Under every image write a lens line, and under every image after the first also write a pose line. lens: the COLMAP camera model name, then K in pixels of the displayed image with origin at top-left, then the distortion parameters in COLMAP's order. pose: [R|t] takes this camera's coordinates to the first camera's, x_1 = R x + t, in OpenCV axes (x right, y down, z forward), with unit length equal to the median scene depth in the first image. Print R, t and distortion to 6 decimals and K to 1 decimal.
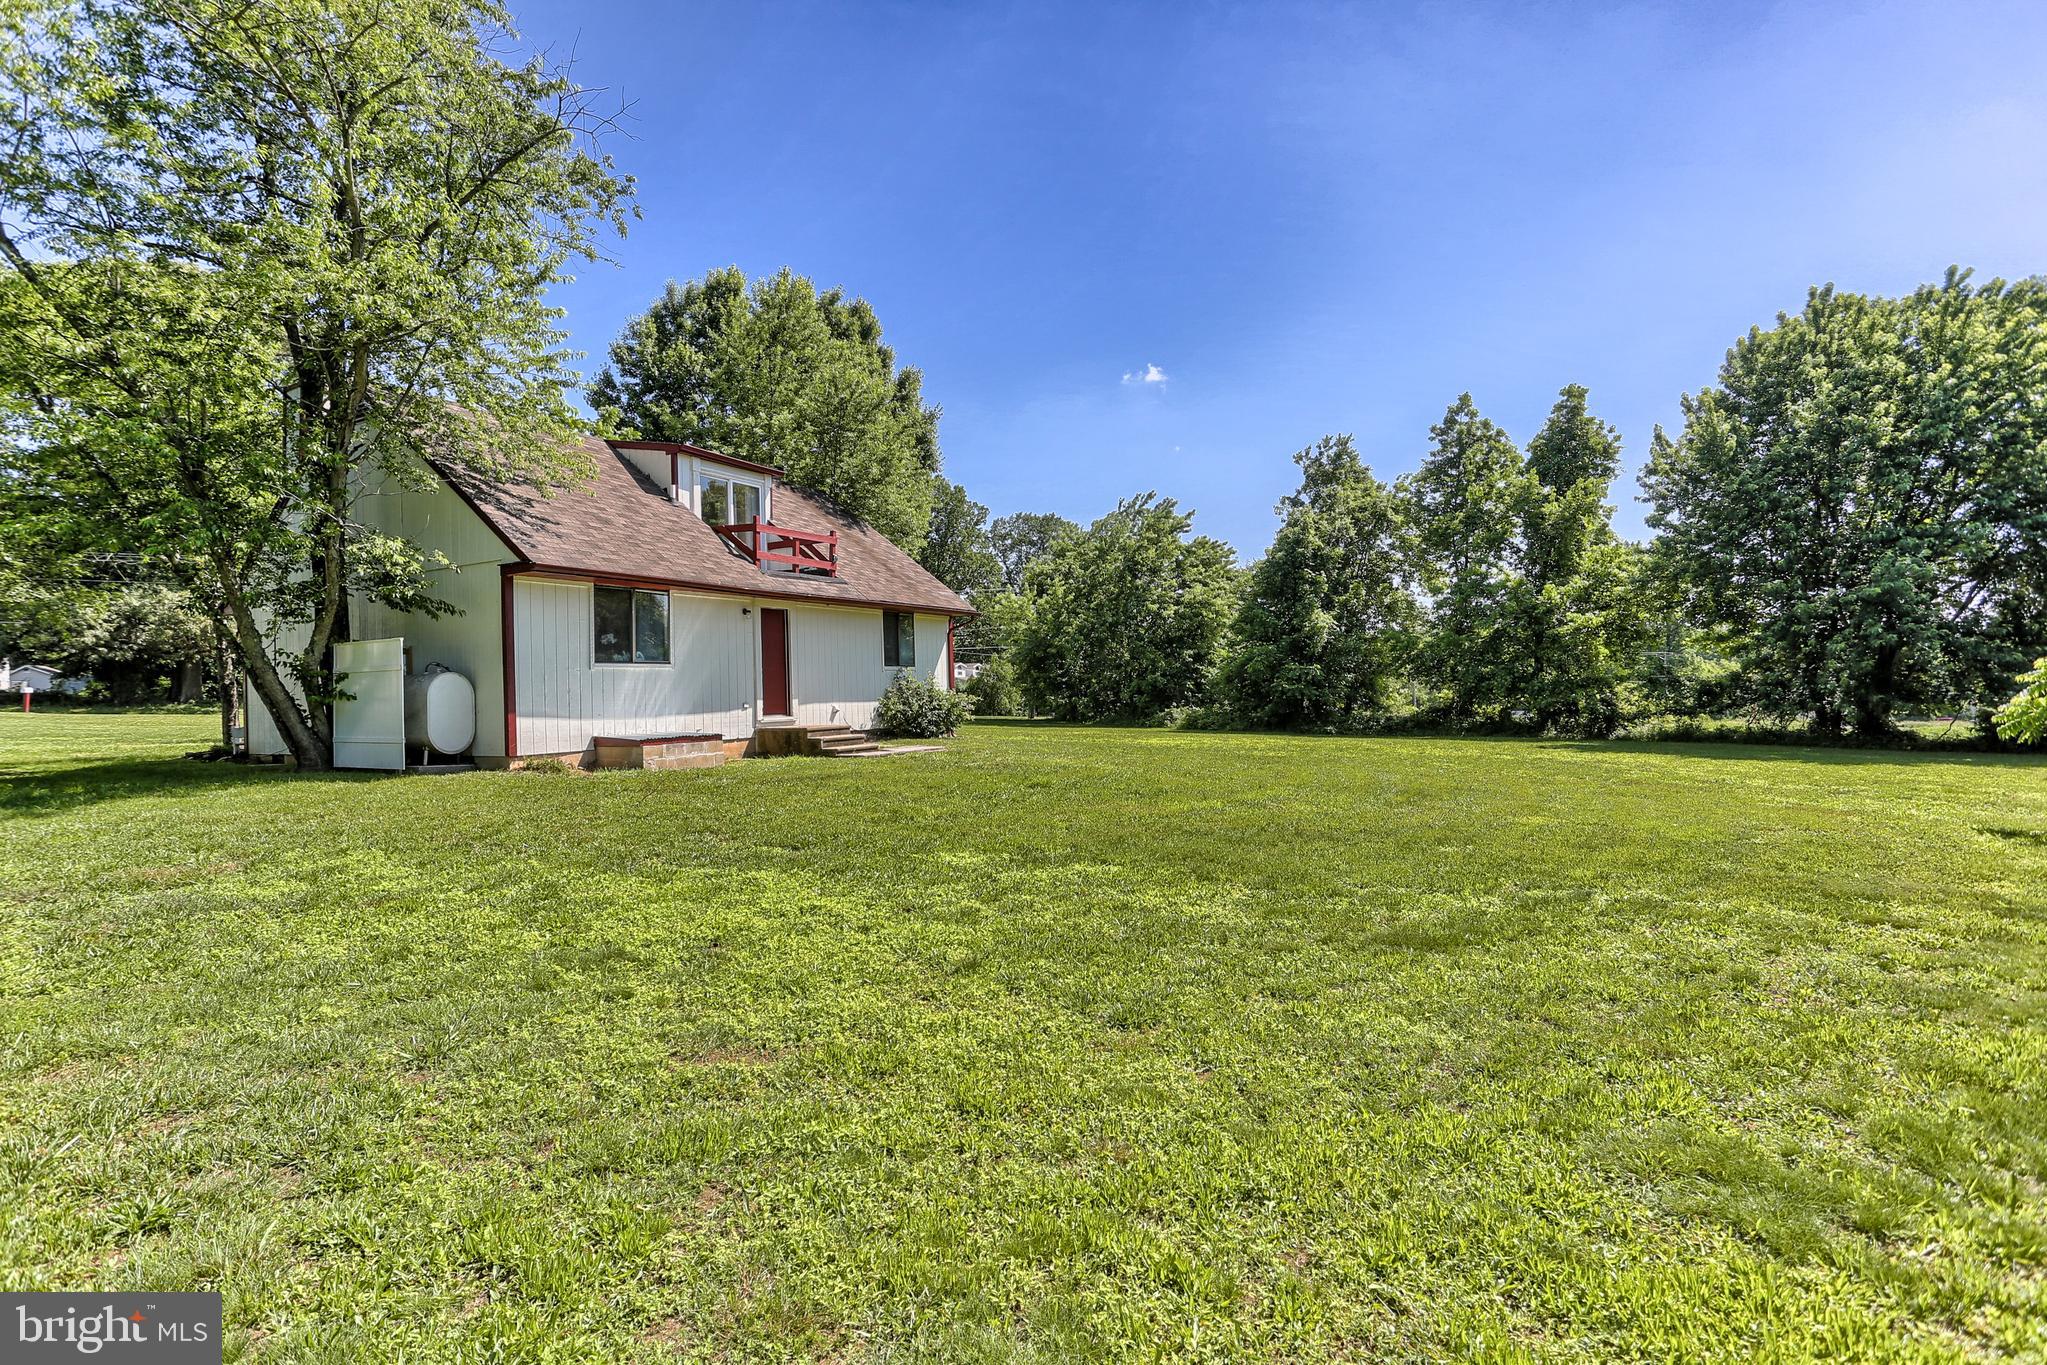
lens RADIAL K [[1020.4, 0, 1027.2], [0, 1020.4, 687.9], [0, 0, 1]] dist [-0.017400, 0.003658]
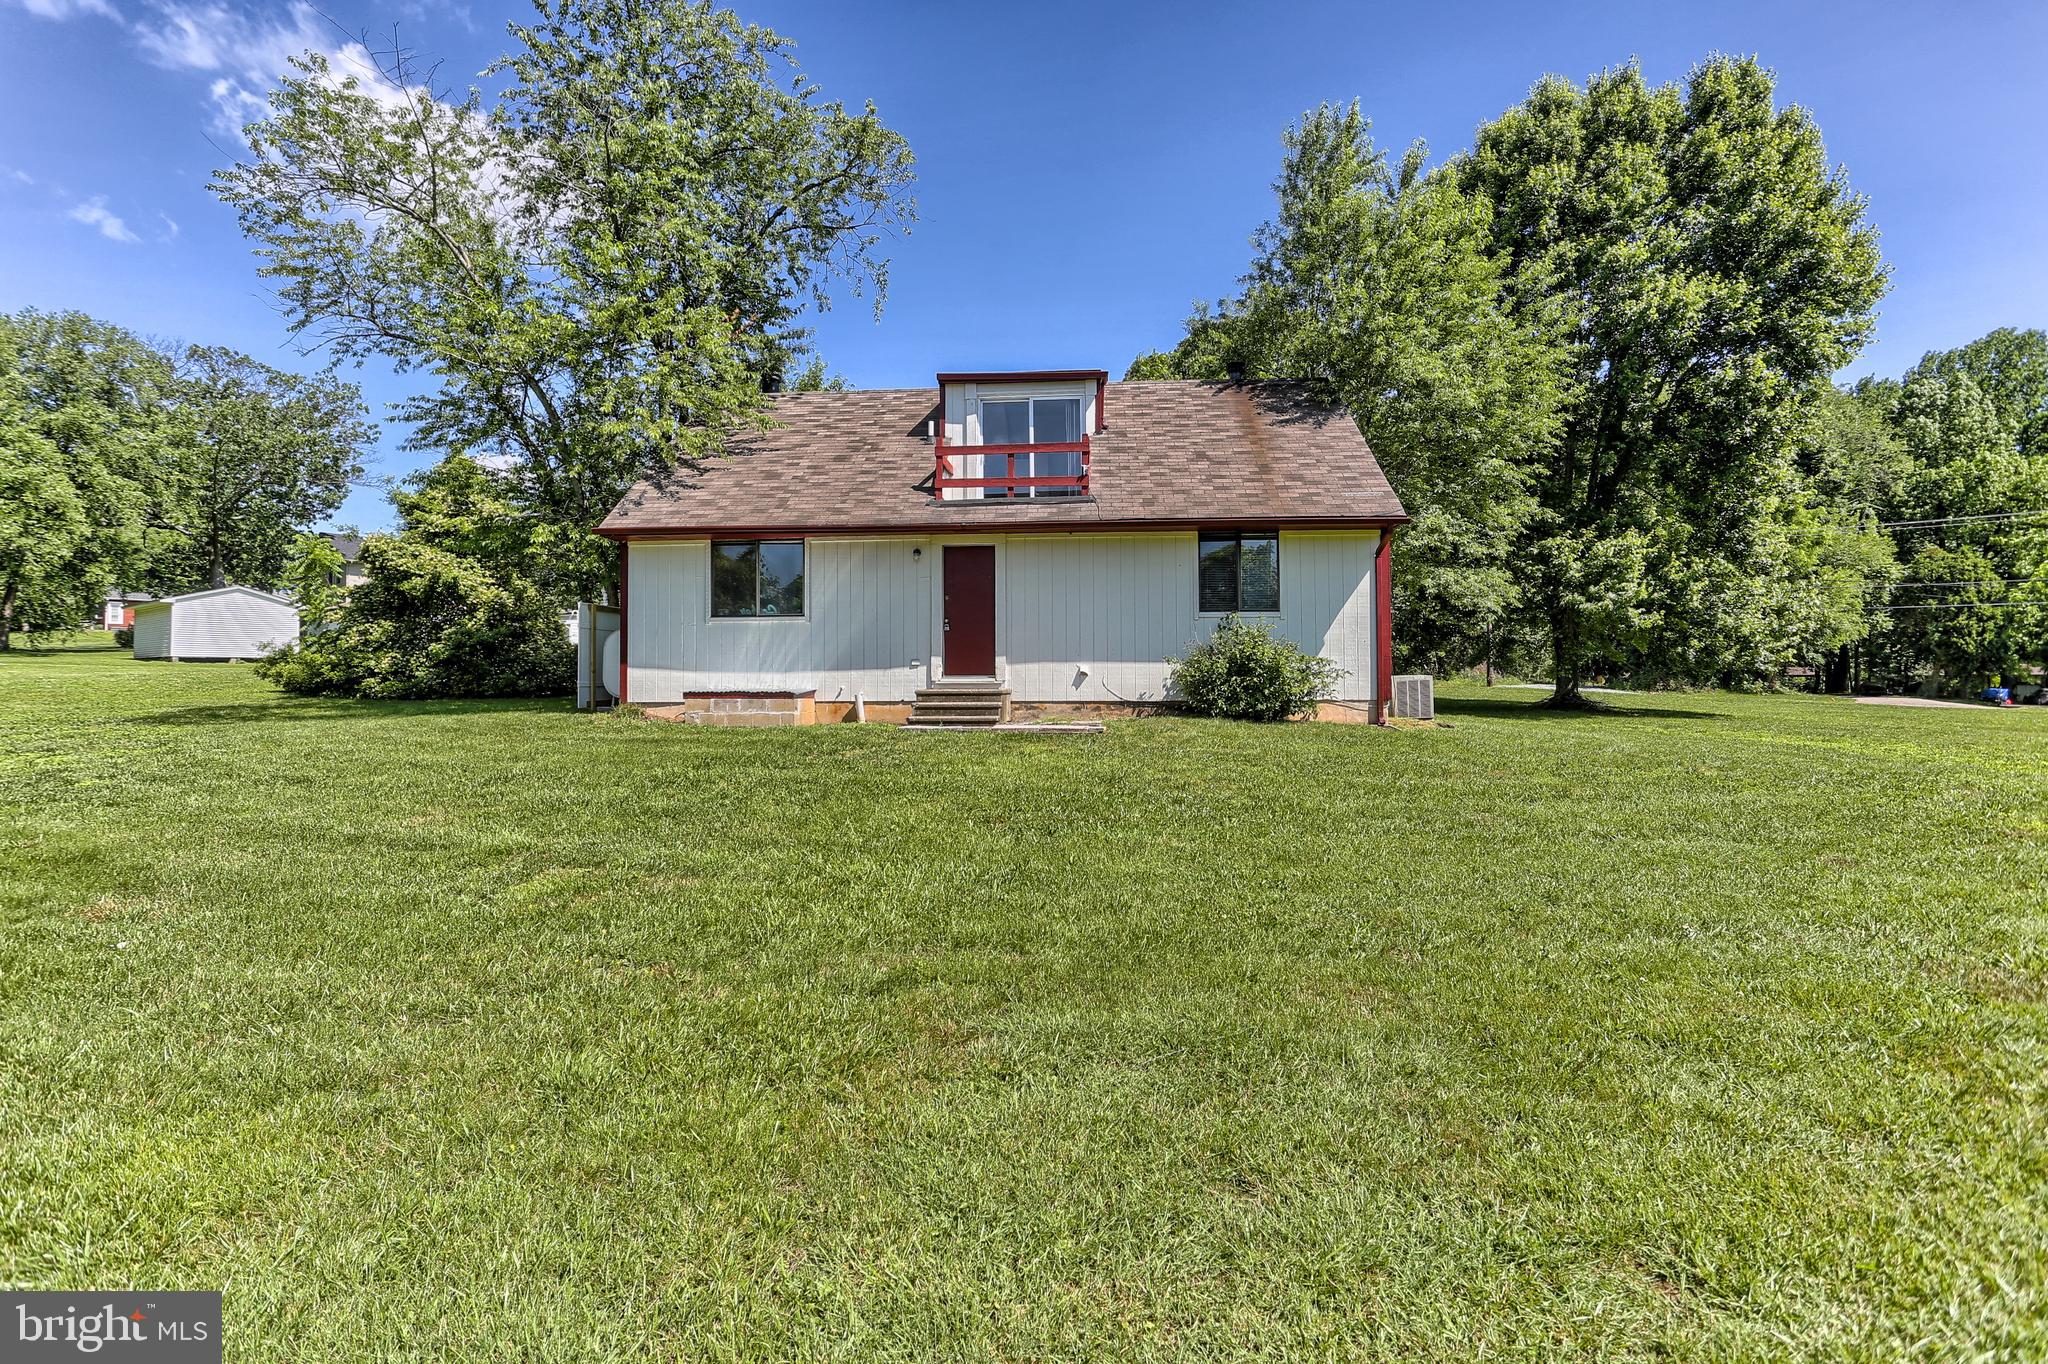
lens RADIAL K [[1020.9, 0, 1032.2], [0, 1020.9, 667.1], [0, 0, 1]] dist [-0.017400, 0.003658]
pose [[0.403557, 0.006576, -0.914931, 0.448650], [-0.004980, 0.999975, 0.004990, 0.013192], [0.914941, 0.002543, 0.403579, 0.614296]]
